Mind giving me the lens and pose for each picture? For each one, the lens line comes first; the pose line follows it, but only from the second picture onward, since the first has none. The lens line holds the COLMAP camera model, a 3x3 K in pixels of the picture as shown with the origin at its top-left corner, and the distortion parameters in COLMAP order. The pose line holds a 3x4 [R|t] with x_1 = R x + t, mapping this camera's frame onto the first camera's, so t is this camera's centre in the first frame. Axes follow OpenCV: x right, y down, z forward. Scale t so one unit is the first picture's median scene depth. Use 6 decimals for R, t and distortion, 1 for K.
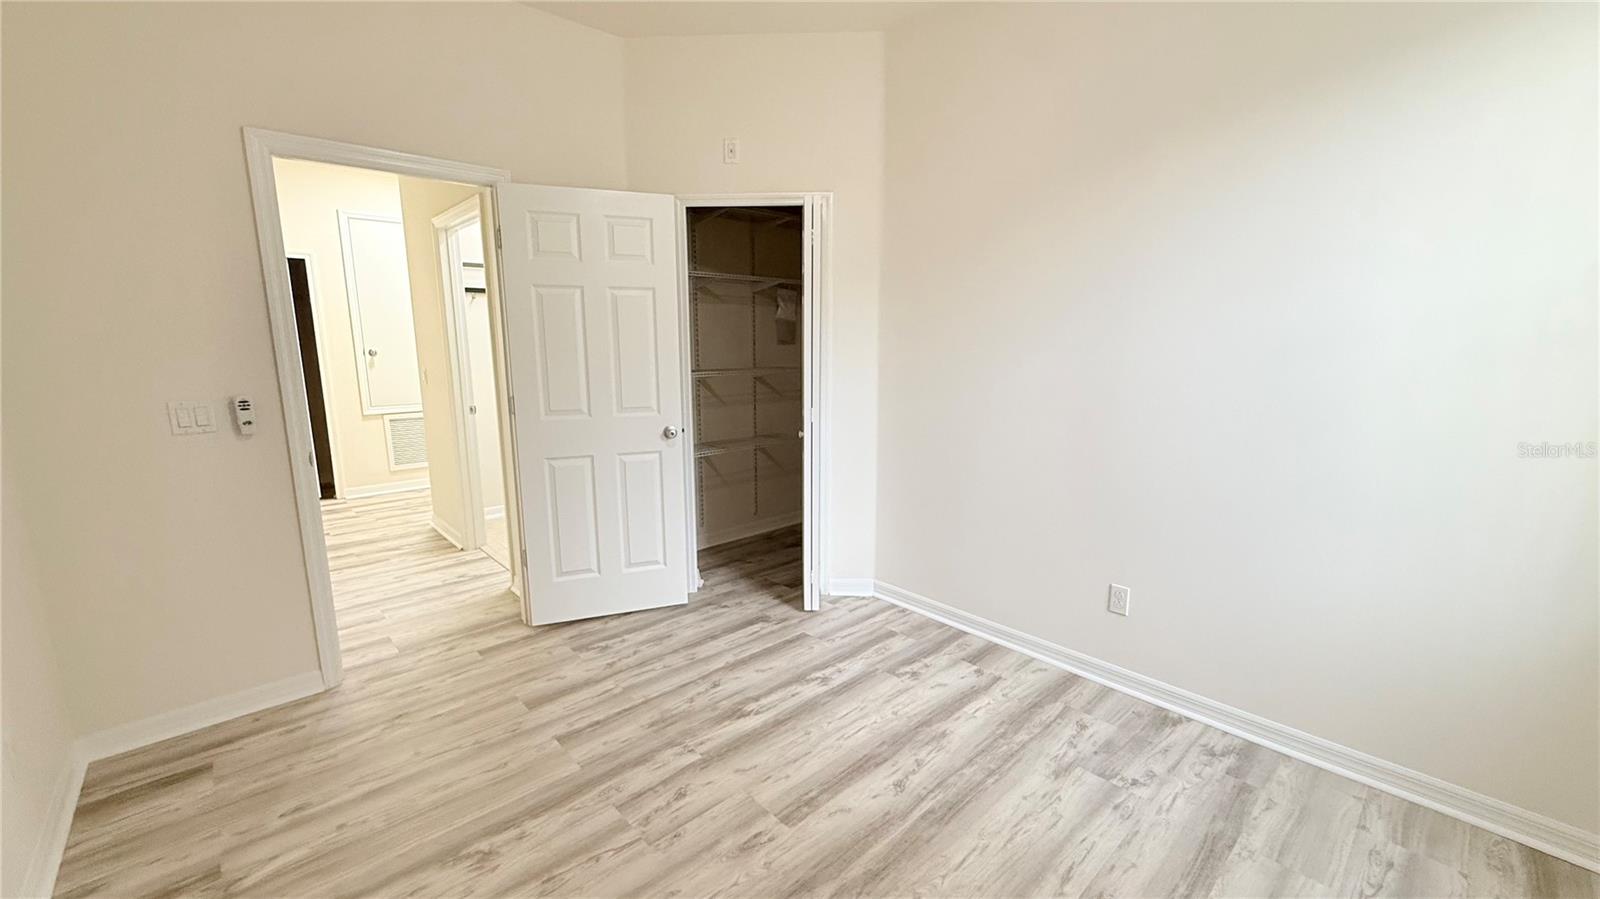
lens RADIAL K [[636.6, 0, 798.3], [0, 636.6, 450.8], [0, 0, 1]] dist [-0.000857, 0.000416]
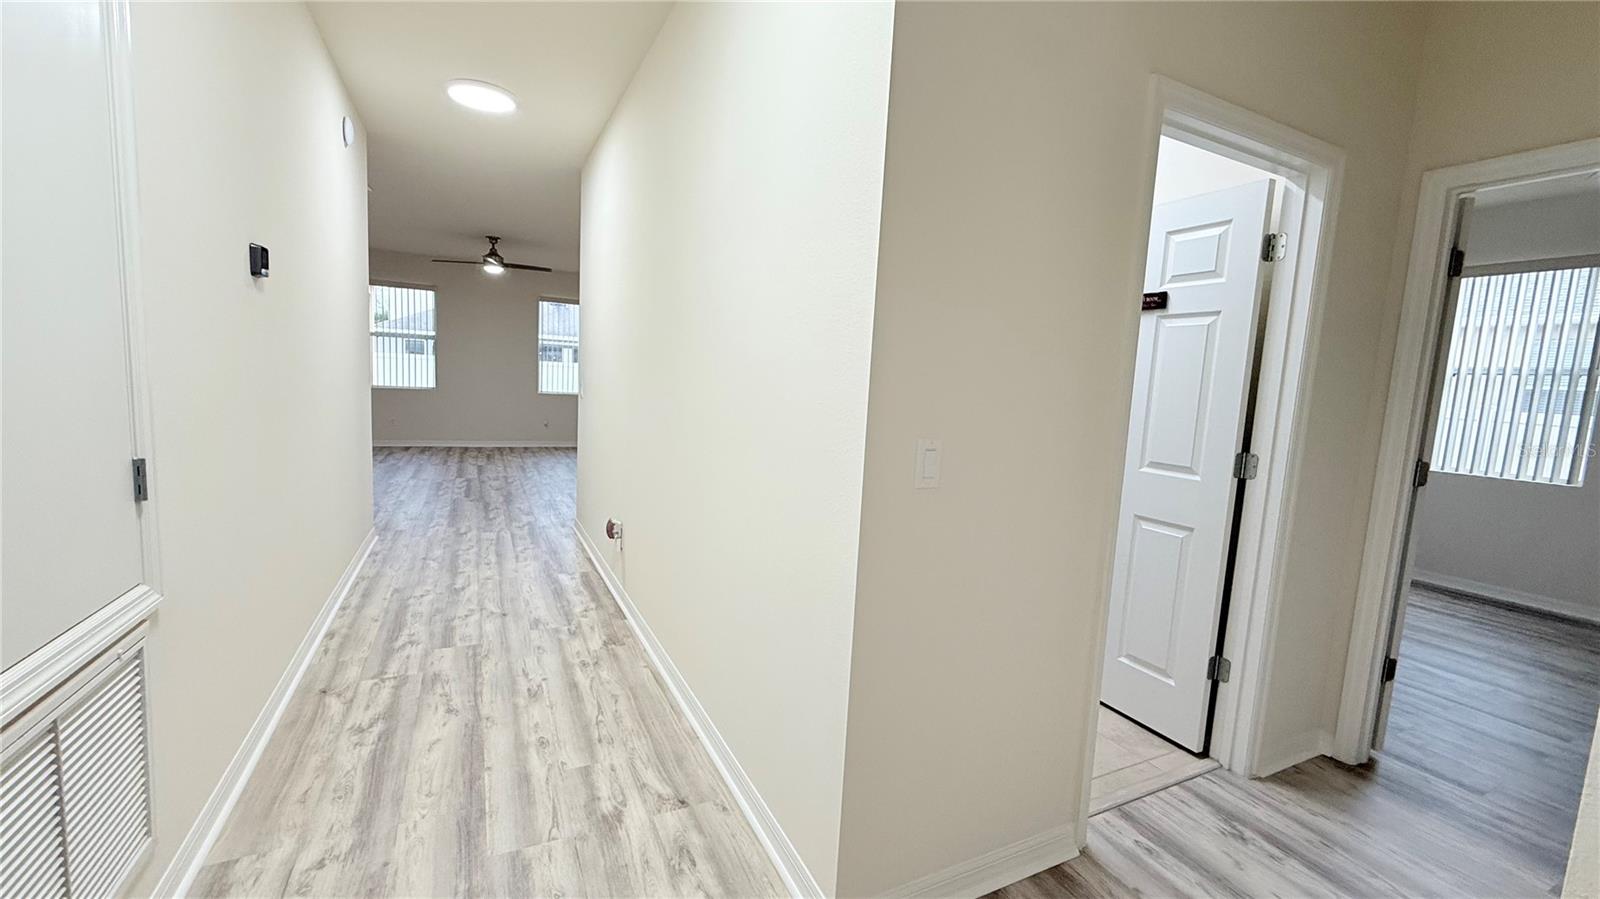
lens RADIAL K [[636.6, 0, 803.6], [0, 636.6, 445.1], [0, 0, 1]] dist [-0.000857, 0.000416]
pose [[0.258606, -0.091920, 0.961599, -1.650984], [0.117843, 0.991029, 0.063042, -0.284358], [-0.958768, 0.097015, 0.267119, 1.791971]]
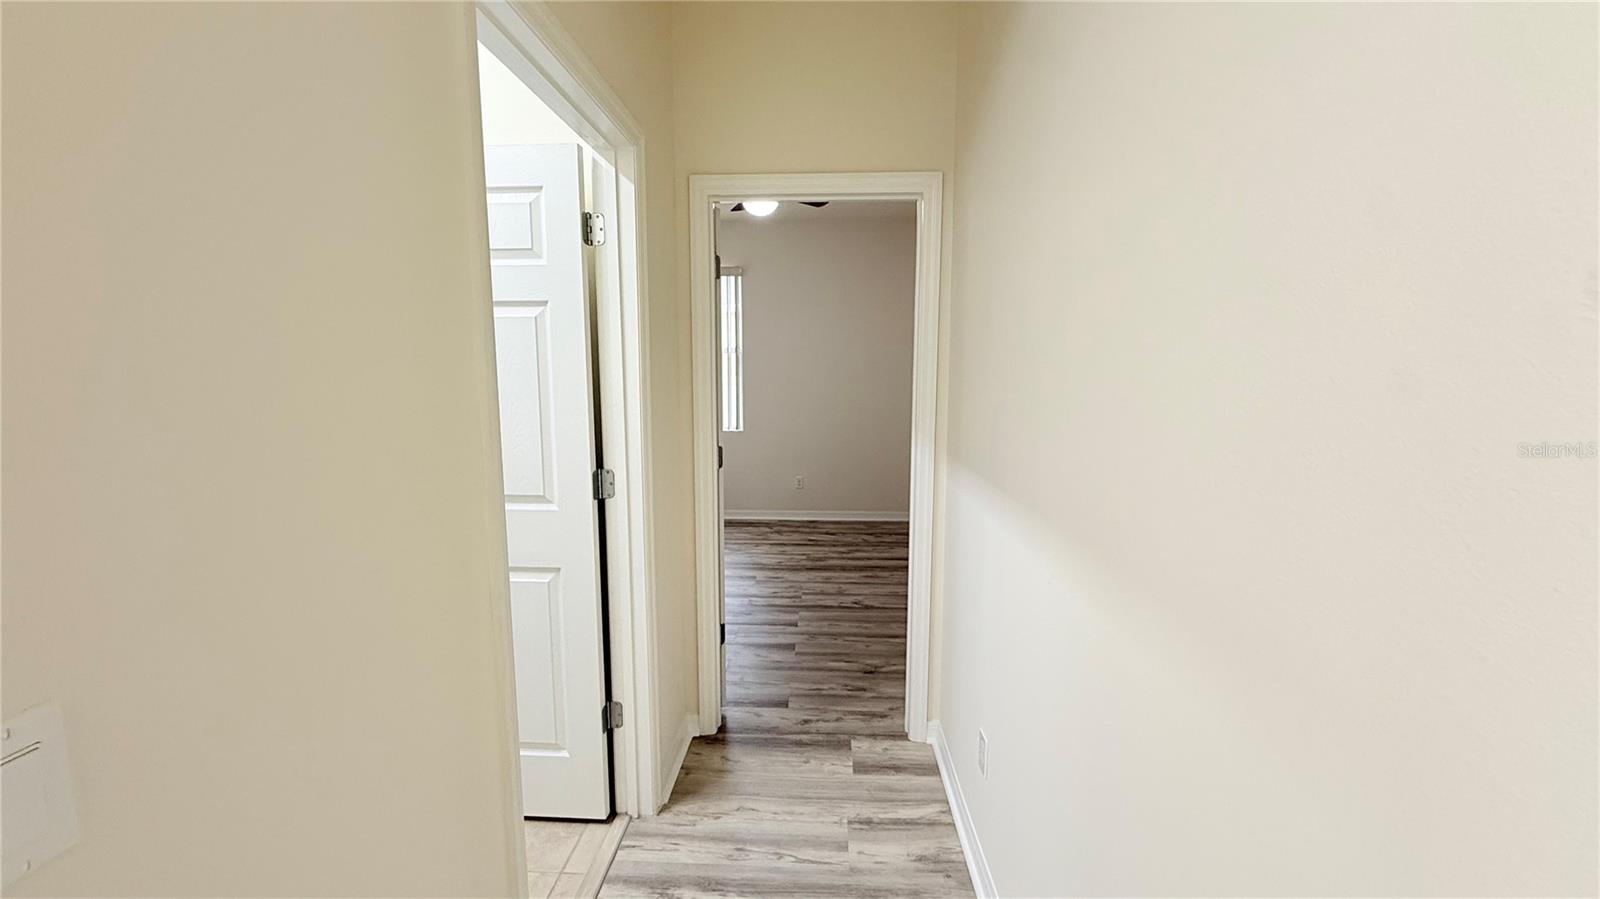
lens RADIAL K [[636.6, 0, 793.3], [0, 636.6, 457.8], [0, 0, 1]] dist [-0.000857, 0.000416]
pose [[-0.696684, -0.094183, 0.711168, -1.339941], [0.123861, 0.960664, 0.248563, -0.320566], [-0.706604, 0.261256, -0.657614, 1.774999]]
